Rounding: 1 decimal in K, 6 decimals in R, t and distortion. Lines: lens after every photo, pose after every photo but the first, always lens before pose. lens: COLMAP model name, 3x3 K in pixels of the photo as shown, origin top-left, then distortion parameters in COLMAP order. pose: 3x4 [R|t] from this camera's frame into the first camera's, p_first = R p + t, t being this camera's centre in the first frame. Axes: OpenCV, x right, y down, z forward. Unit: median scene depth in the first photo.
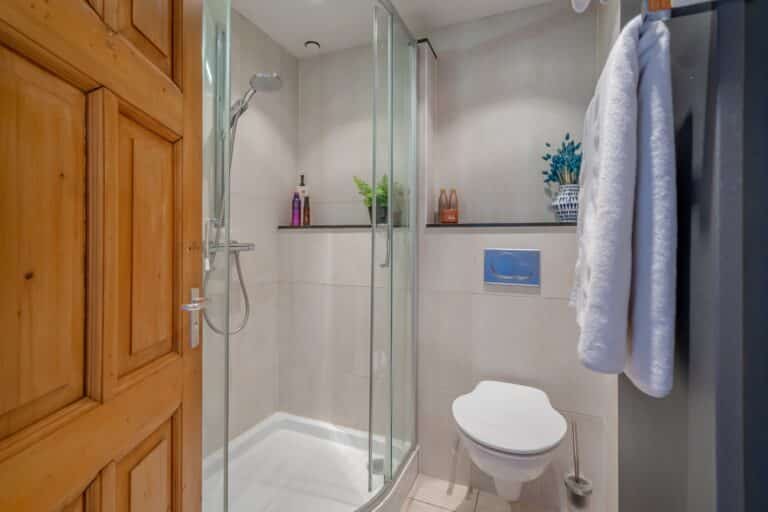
lens RADIAL K [[358.2, 0, 384.5], [0, 358.2, 251.2], [0, 0, 1]] dist [-0.007747, 0.002267]
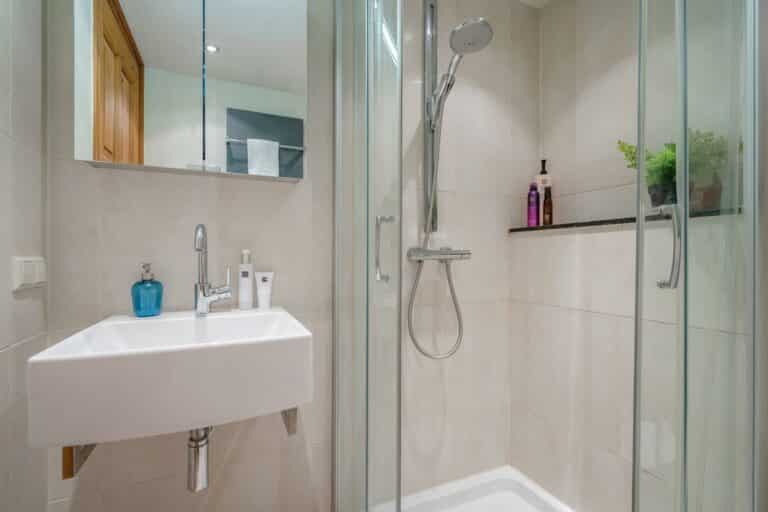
lens RADIAL K [[358.2, 0, 381.4], [0, 358.2, 258.7], [0, 0, 1]] dist [-0.007747, 0.002267]
pose [[0.736799, -0.006109, -0.676084, 0.030378], [-0.003809, 0.999906, -0.013187, 0.007701], [0.676101, 0.012291, 0.736706, 0.245152]]
